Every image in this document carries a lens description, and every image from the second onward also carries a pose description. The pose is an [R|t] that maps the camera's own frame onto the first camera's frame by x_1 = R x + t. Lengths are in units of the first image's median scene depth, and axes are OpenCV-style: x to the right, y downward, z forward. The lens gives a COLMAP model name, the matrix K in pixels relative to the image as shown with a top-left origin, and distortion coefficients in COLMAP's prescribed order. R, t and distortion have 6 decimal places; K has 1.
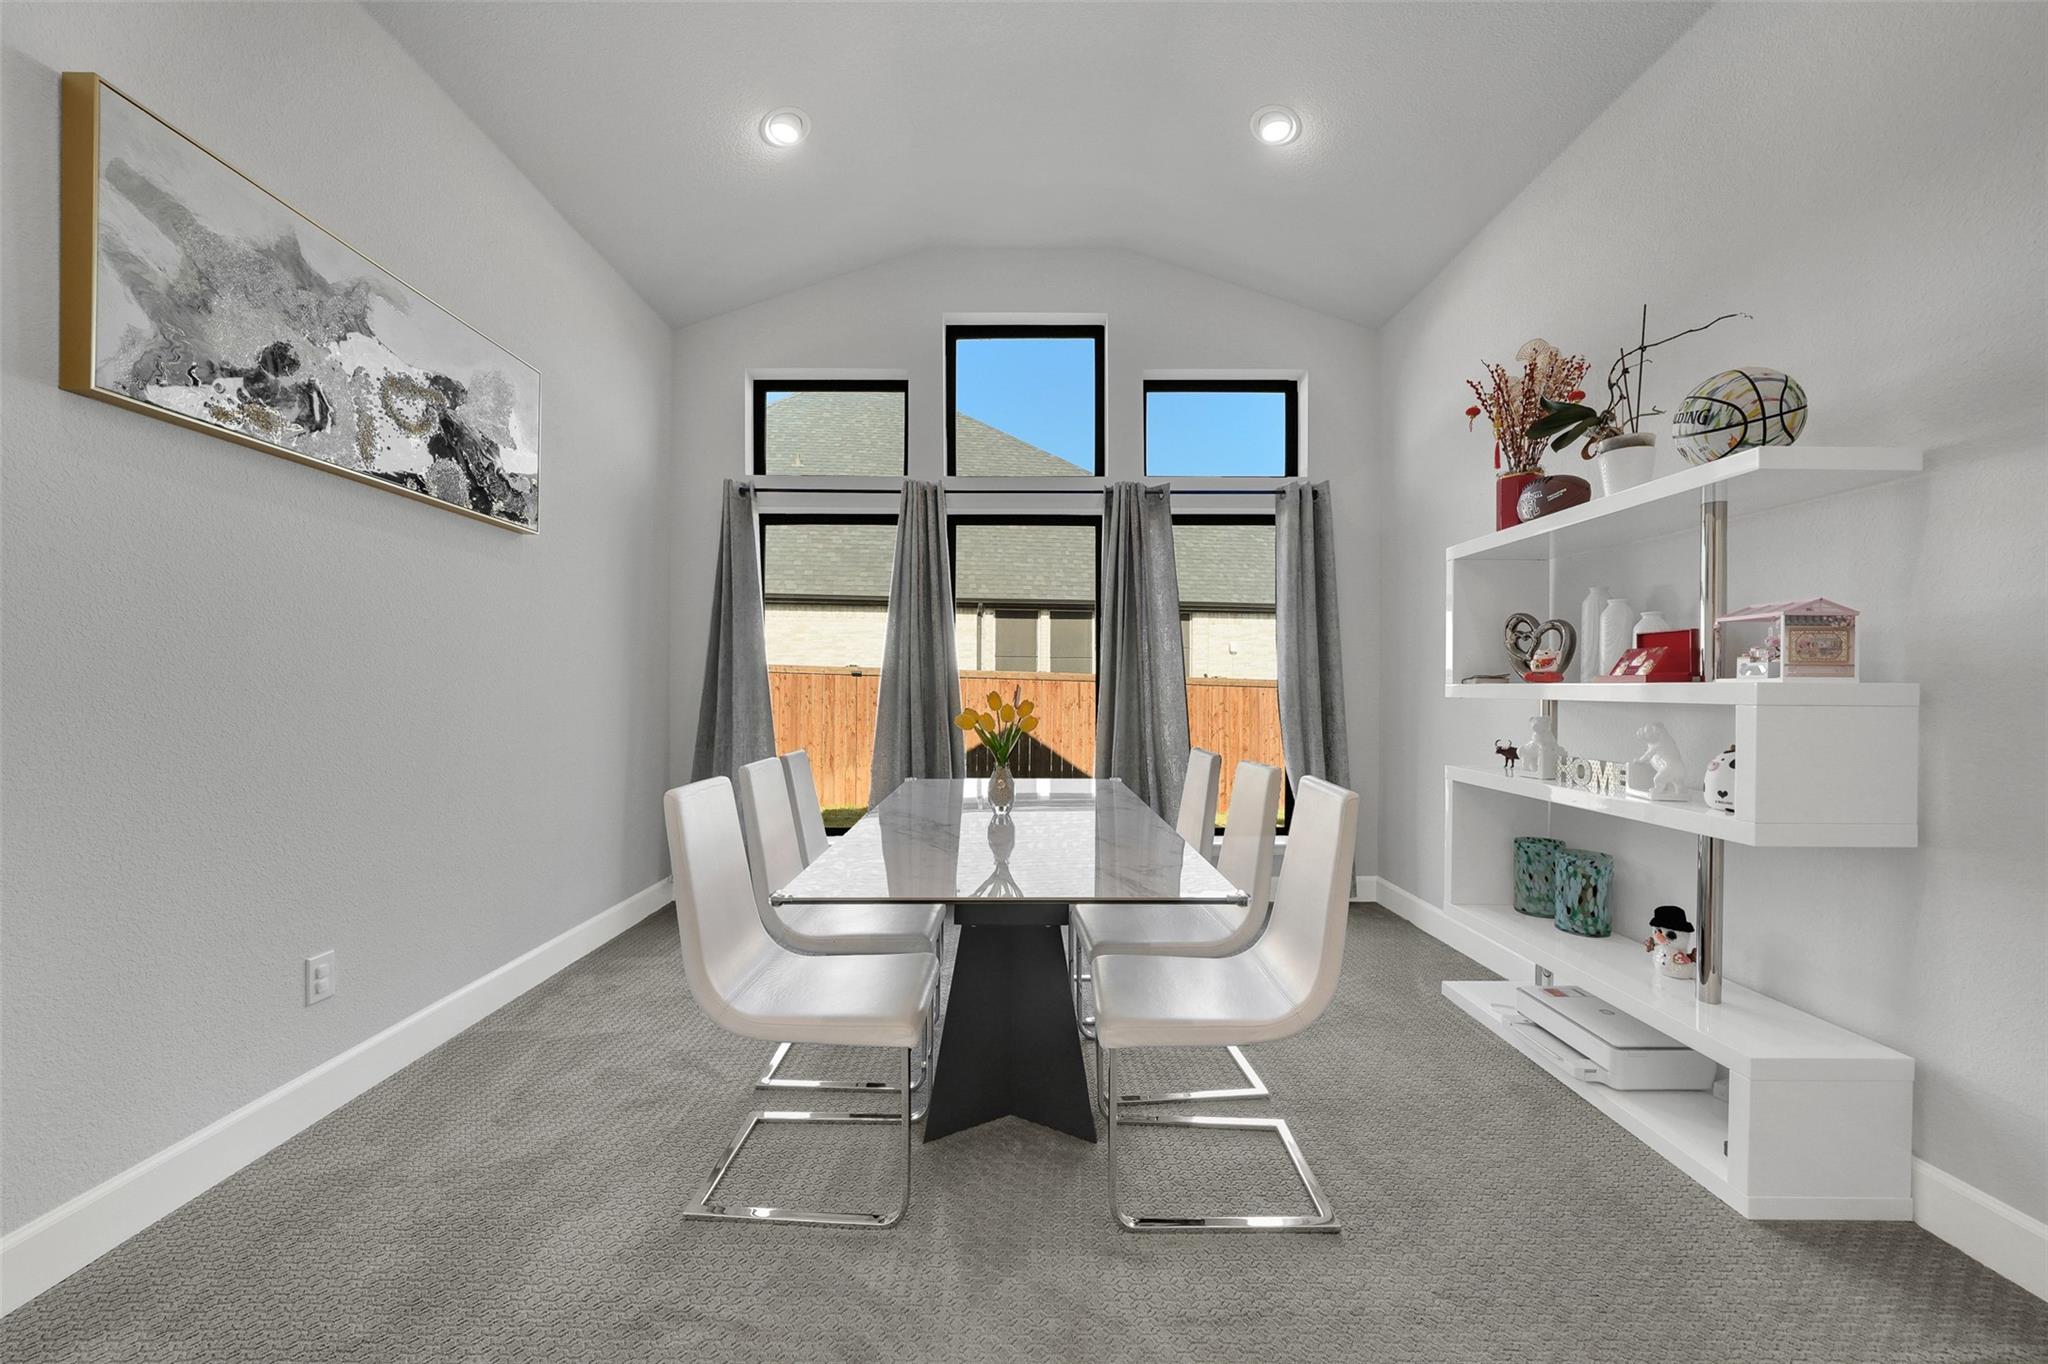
lens RADIAL K [[918.9, 0, 1025.4], [0, 918.9, 687.1], [0, 0, 1]] dist [-0.001938, -0.000166]
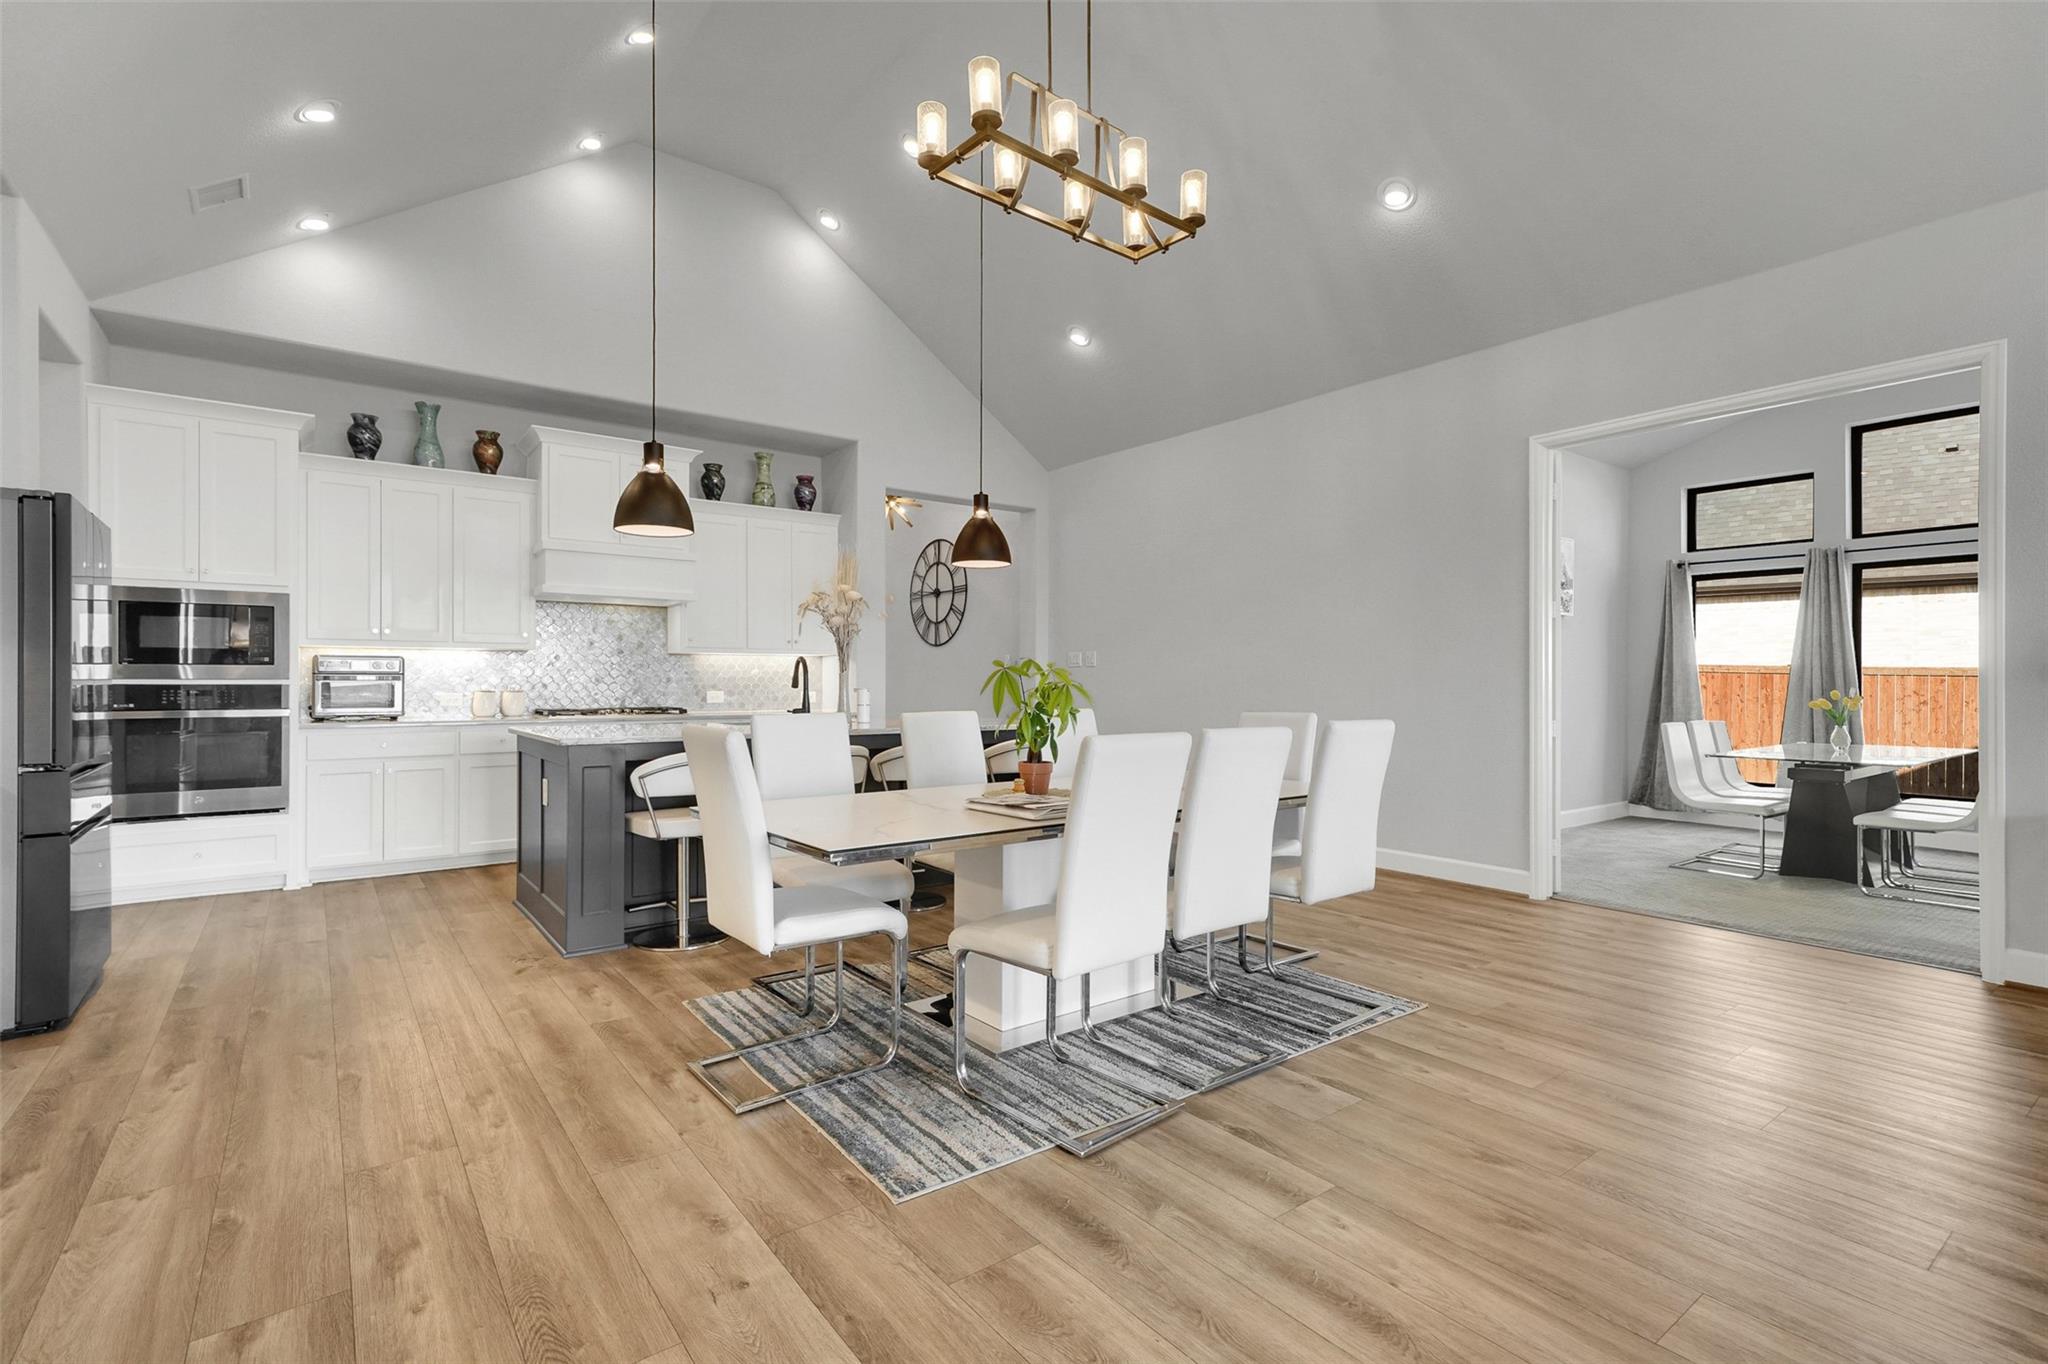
lens RADIAL K [[918.9, 0, 1030.4], [0, 918.9, 681.3], [0, 0, 1]] dist [-0.001938, -0.000166]
pose [[0.623550, 0.001439, -0.781782, 0.227728], [-0.003620, 0.999993, -0.001047, -0.004374], [0.781775, 0.003483, 0.623551, -0.843163]]
